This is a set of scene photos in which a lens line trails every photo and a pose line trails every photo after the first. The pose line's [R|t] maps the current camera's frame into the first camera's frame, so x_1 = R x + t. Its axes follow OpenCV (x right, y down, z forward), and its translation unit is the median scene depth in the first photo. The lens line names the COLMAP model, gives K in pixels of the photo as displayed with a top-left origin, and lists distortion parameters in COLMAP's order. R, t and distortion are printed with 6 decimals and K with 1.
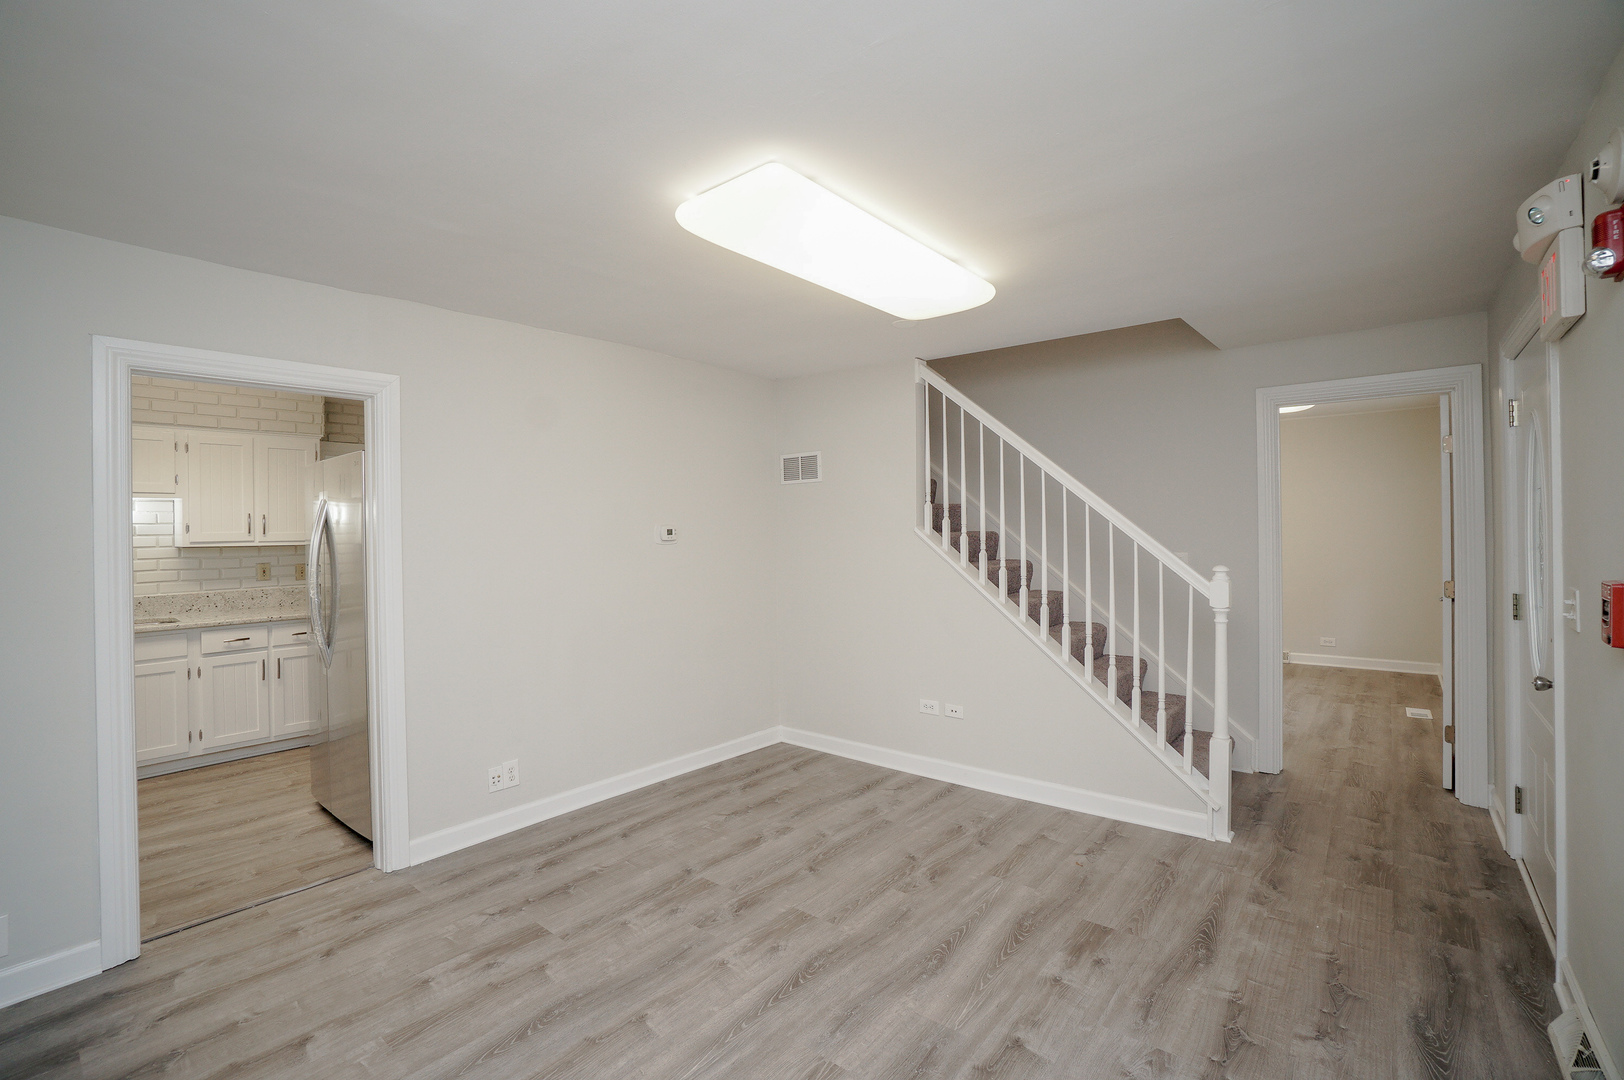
lens RADIAL K [[710.0, 0, 808.8], [0, 710.0, 523.5], [0, 0, 1]] dist [-0.070406, 0.024468]
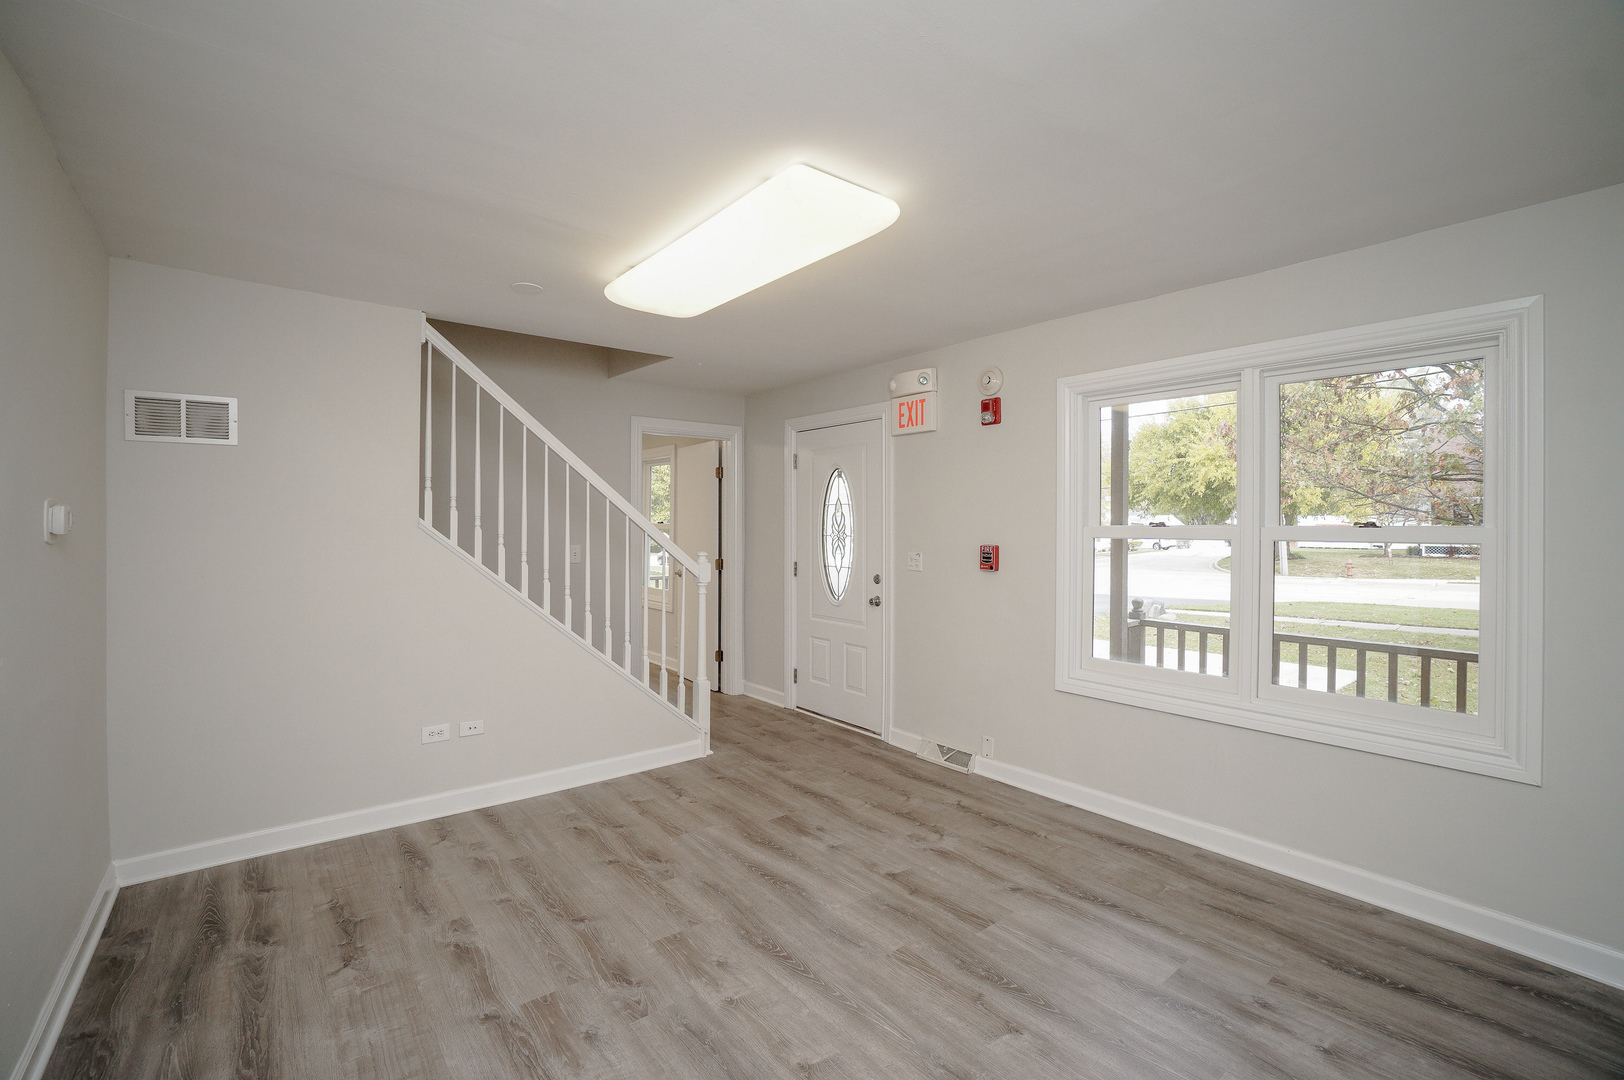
lens RADIAL K [[710.0, 0, 808.8], [0, 710.0, 523.5], [0, 0, 1]] dist [-0.070406, 0.024468]
pose [[0.207400, 0.011304, 0.978191, -0.742026], [-0.008485, 0.999916, -0.009756, 0.022136], [-0.978219, -0.006277, 0.207479, 0.547190]]
